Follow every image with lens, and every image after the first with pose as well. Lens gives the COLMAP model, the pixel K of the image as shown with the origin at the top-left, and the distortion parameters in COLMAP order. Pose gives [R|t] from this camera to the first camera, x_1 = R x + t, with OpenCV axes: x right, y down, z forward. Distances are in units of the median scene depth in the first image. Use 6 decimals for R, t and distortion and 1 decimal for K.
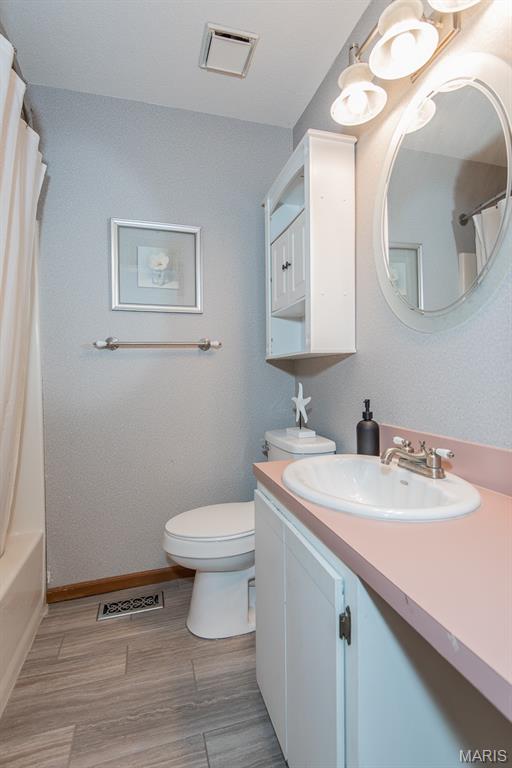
lens RADIAL K [[385.8, 0, 260.3], [0, 385.8, 380.1], [0, 0, 1]] dist [0.012117, -0.007368]
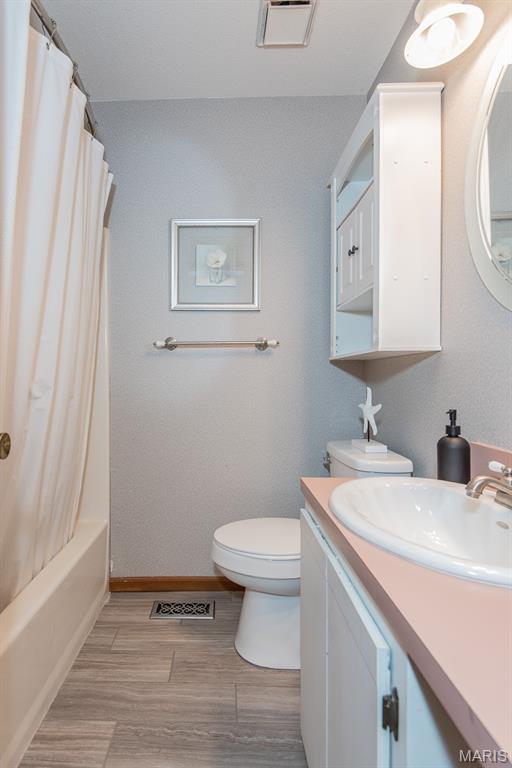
lens RADIAL K [[366.6, 0, 254.0], [0, 366.6, 381.3], [0, 0, 1]] dist [0.007959, -0.005395]
pose [[0.949762, 0.018275, -0.312439, 0.124776], [-0.024009, 0.999606, -0.014515, 0.012608], [0.312051, 0.021287, 0.949827, 0.167609]]
